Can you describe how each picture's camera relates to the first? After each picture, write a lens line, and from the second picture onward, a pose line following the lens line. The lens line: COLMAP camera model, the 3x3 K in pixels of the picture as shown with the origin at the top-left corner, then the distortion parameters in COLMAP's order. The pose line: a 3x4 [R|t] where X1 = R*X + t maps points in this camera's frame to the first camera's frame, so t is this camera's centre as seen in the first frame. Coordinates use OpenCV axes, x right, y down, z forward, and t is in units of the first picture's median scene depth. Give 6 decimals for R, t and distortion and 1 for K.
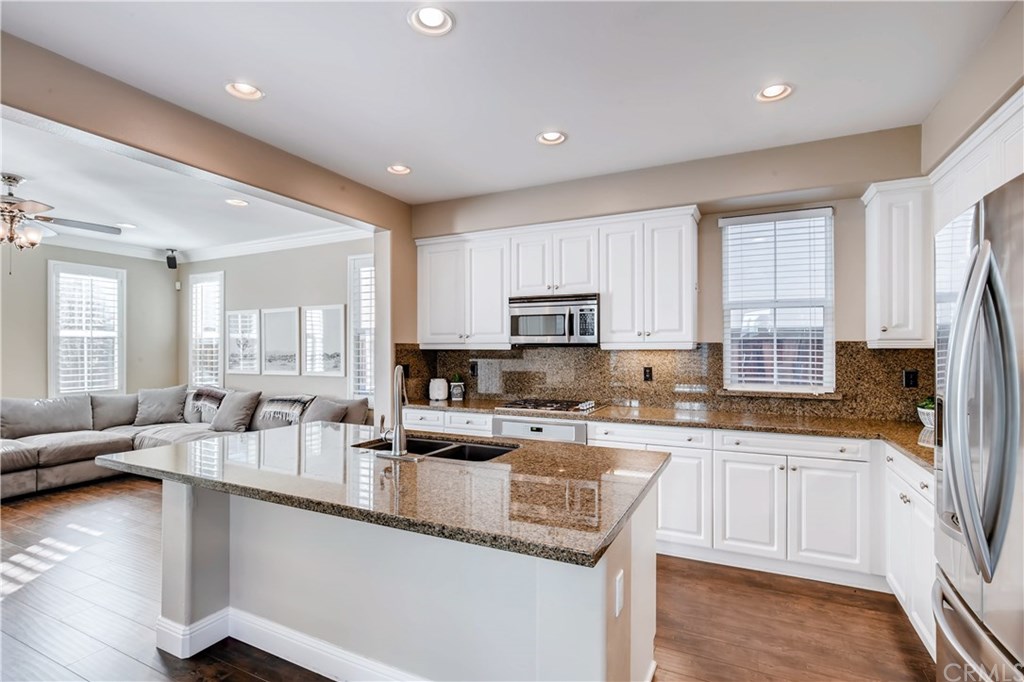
lens RADIAL K [[476.8, 0, 509.3], [0, 476.8, 350.7], [0, 0, 1]] dist [-0.011571, 0.003470]
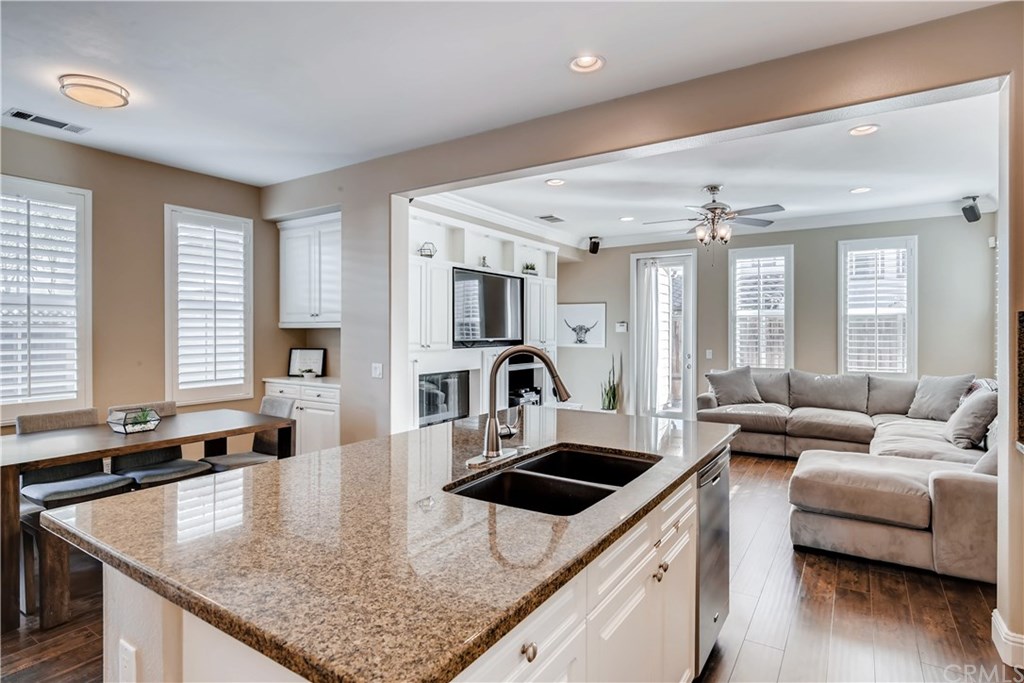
lens RADIAL K [[516.3, 0, 518.2], [0, 516.3, 335.4], [0, 0, 1]] dist [0.011493, -0.000400]
pose [[-0.075046, 0.011256, -0.997117, 0.323214], [-0.002367, 0.999931, 0.011466, 0.003211], [0.997177, 0.003220, -0.075014, 0.592928]]
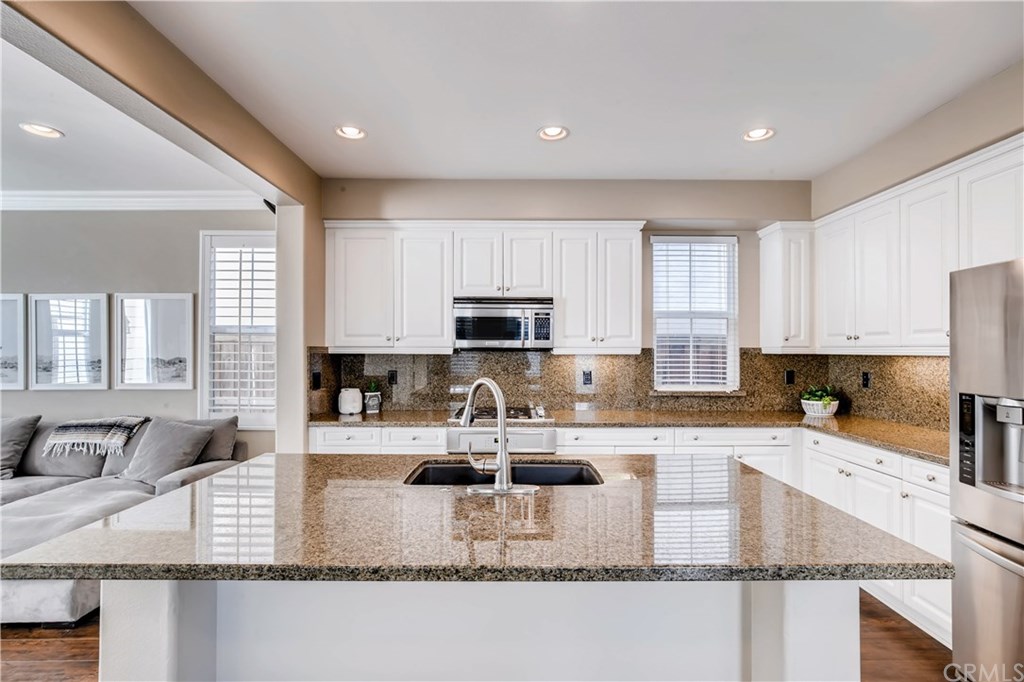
lens RADIAL K [[476.8, 0, 506.3], [0, 476.8, 348.6], [0, 0, 1]] dist [-0.011571, 0.003470]
pose [[0.898137, 0.003878, 0.439699, -0.325989], [-0.000694, 0.999972, -0.007402, -0.006738], [-0.439716, 0.006343, 0.898114, 0.150137]]
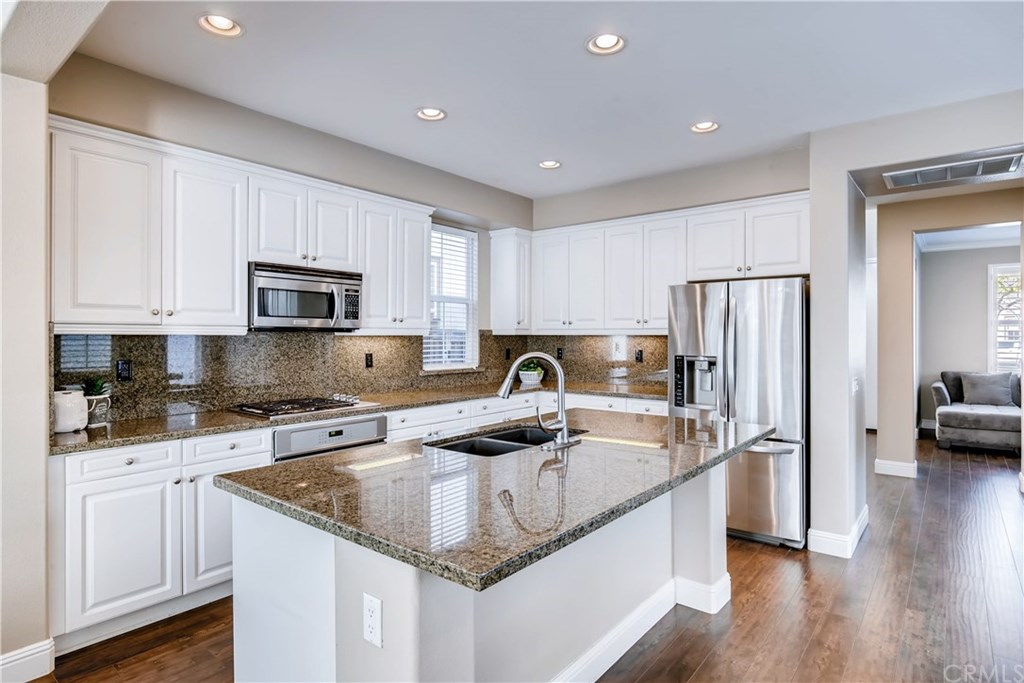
lens RADIAL K [[556.4, 0, 511.3], [0, 556.4, 333.5], [0, 0, 1]] dist [0.003829, -0.000123]
pose [[0.220029, 0.005024, 0.975480, -0.762121], [0.003101, 0.999978, -0.005850, 0.001282], [-0.975488, 0.004312, 0.220008, 0.472807]]
